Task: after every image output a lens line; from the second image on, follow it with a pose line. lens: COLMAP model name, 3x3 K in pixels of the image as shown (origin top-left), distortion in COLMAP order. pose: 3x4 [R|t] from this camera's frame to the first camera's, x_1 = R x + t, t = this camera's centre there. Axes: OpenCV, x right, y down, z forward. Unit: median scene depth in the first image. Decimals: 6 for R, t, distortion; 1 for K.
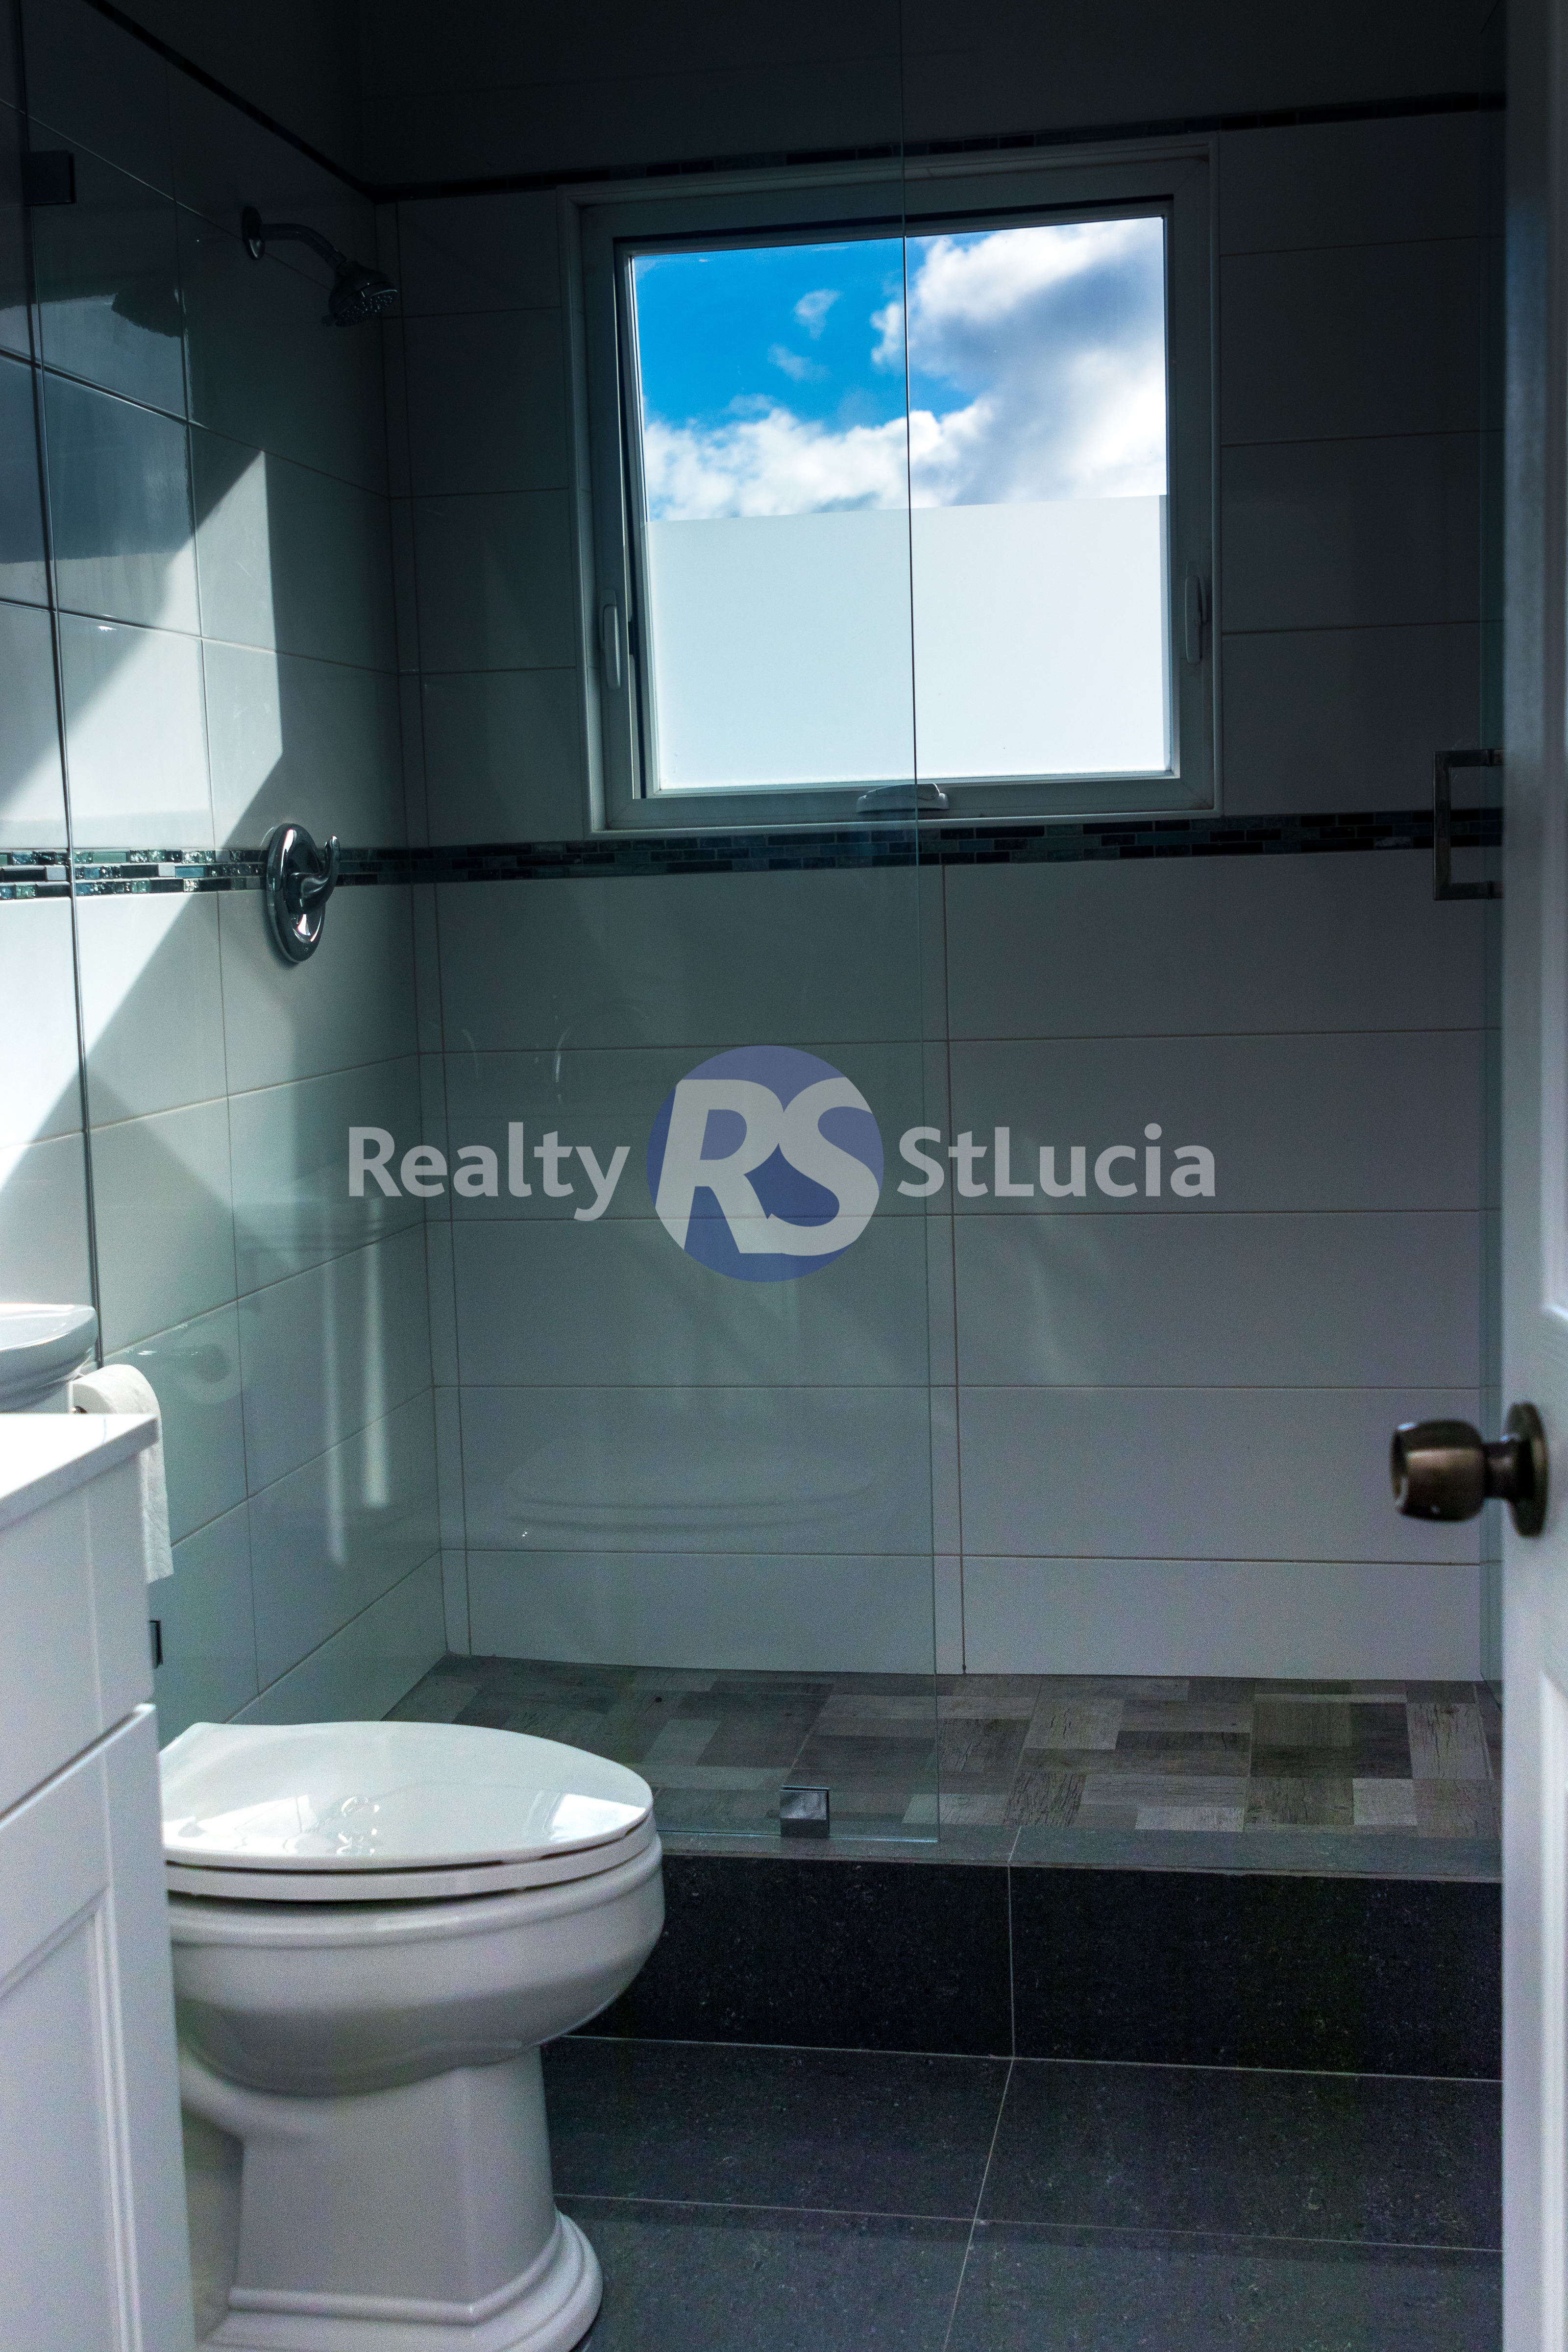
lens RADIAL K [[2774.6, 0, 784.0], [0, 2774.6, 1176.0], [0, 0, 1]] dist [0.005708, 0.061083]
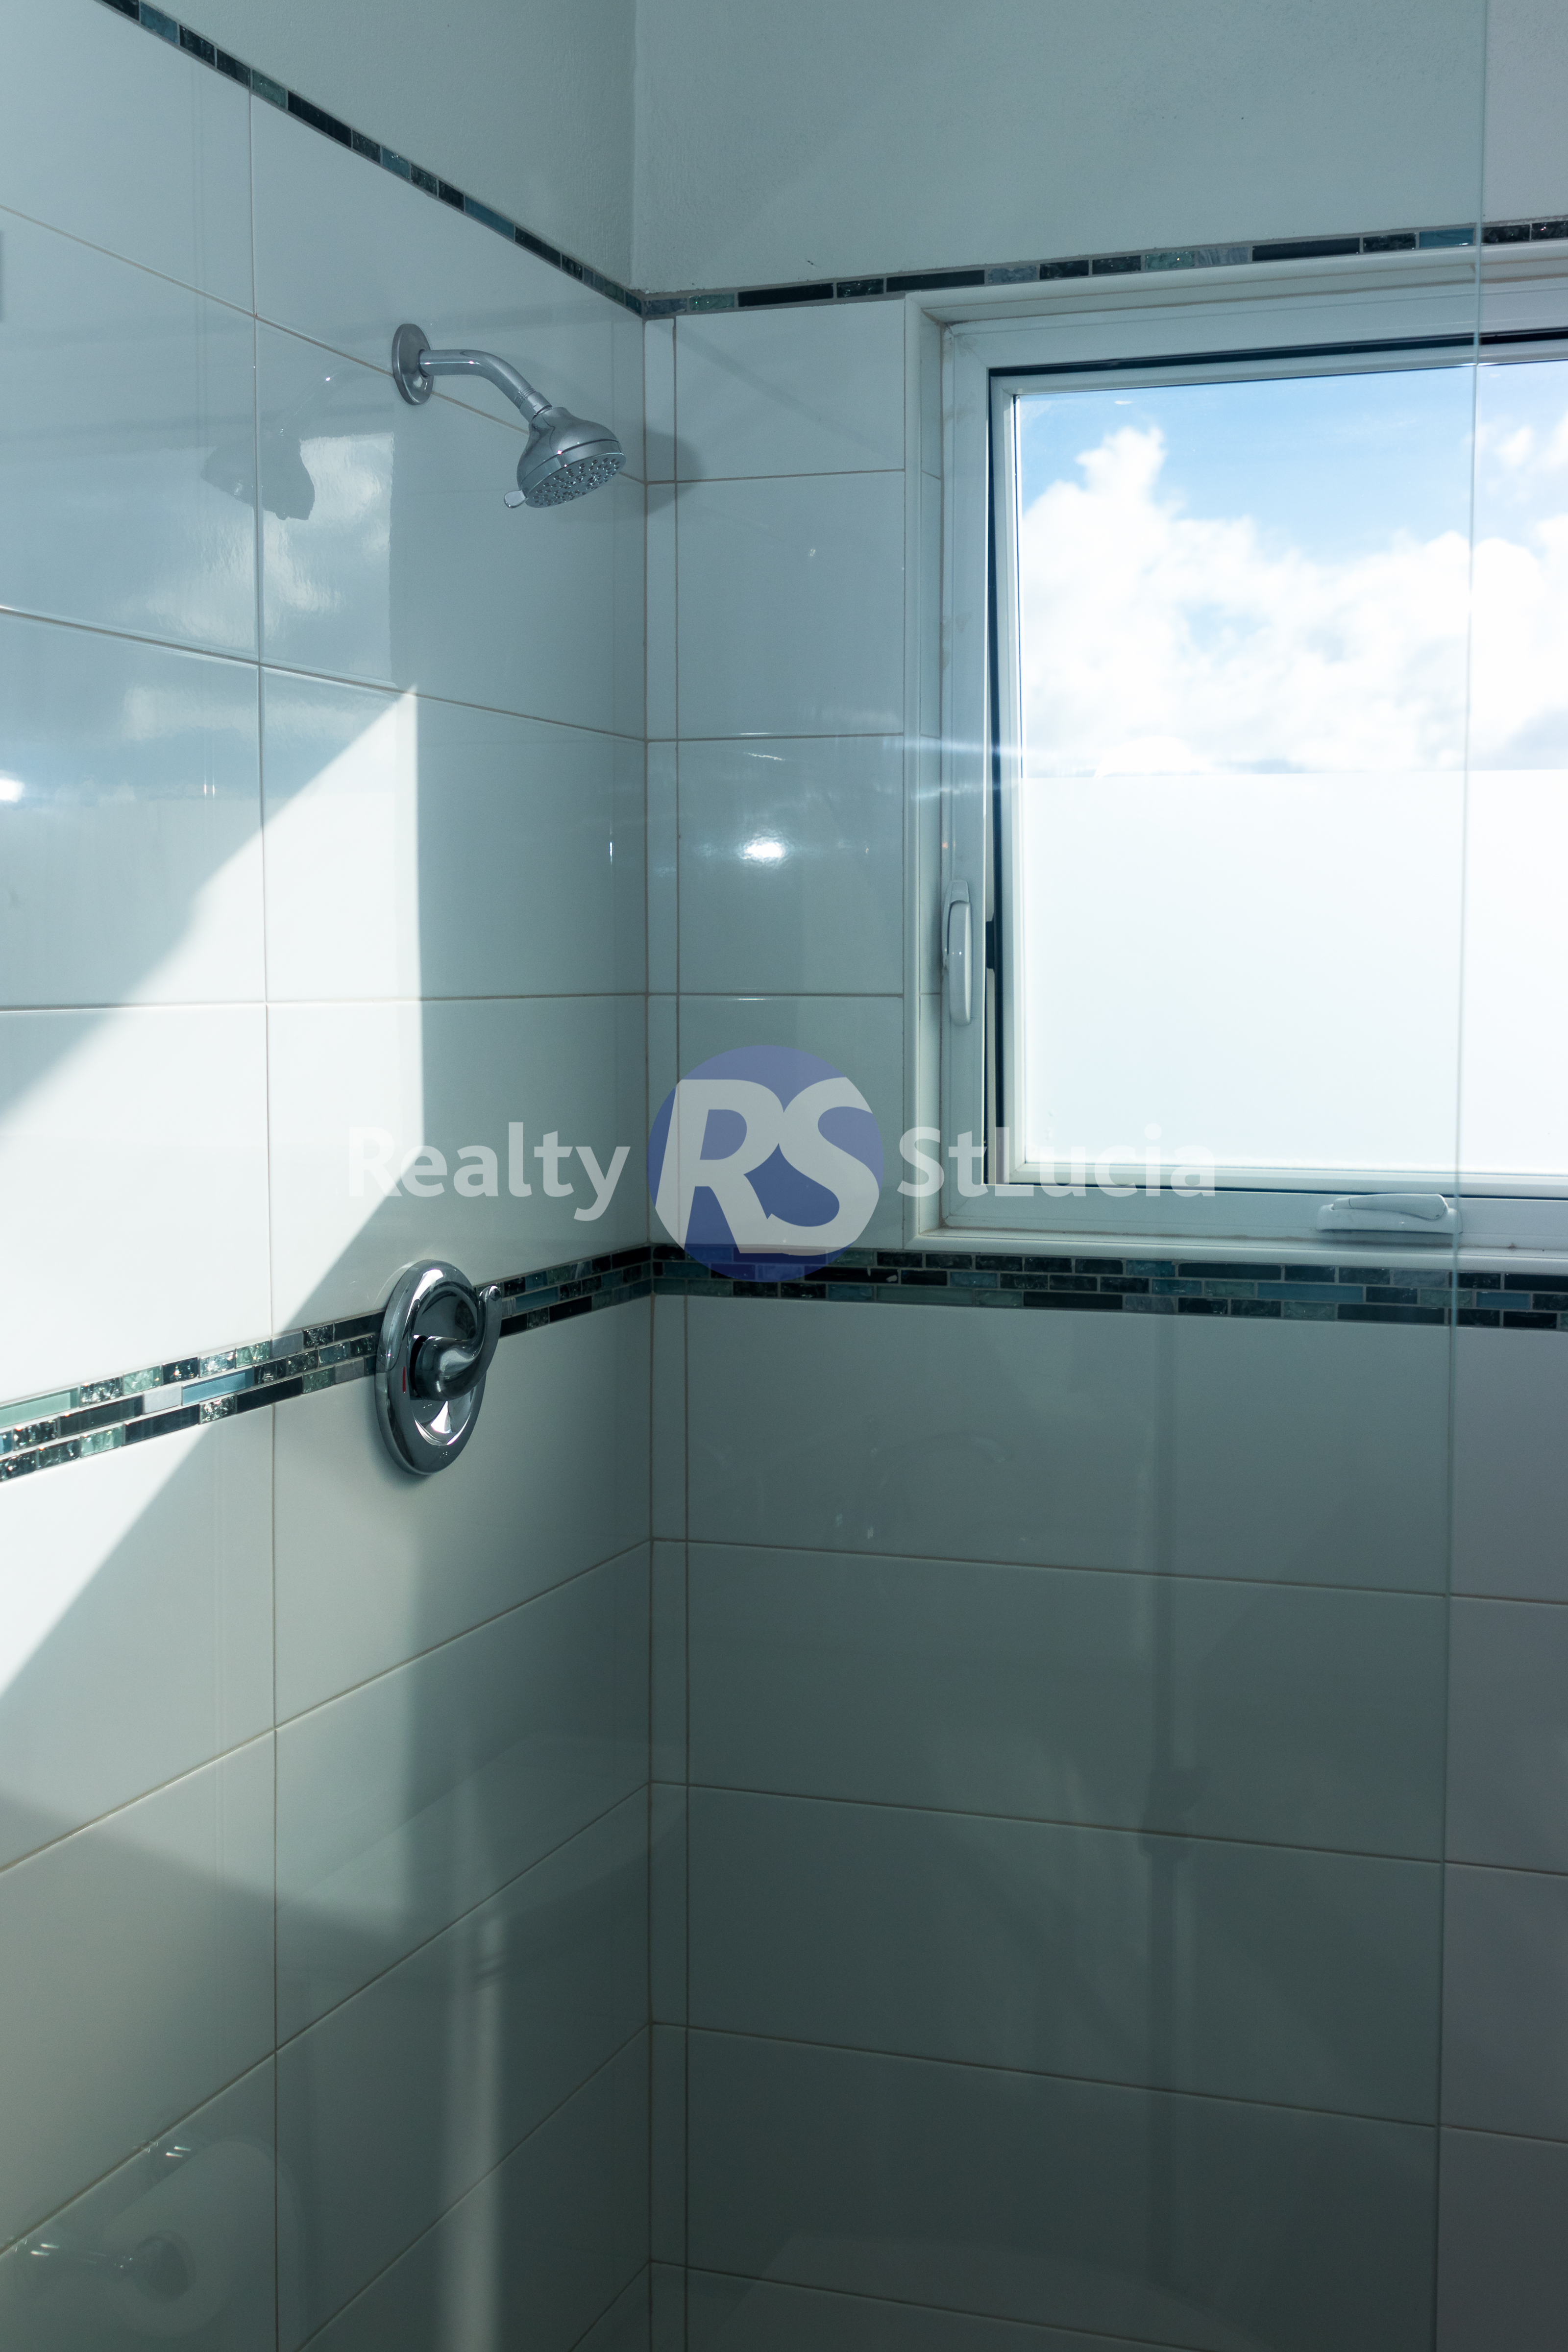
lens RADIAL K [[2774.6, 0, 784.0], [0, 2774.6, 1176.0], [0, 0, 1]] dist [0.005708, 0.061083]
pose [[0.986801, 0.044566, -0.155685, 0.003809], [-0.050523, 0.998126, -0.034513, -0.127439], [0.153855, 0.041923, 0.987204, 0.368561]]
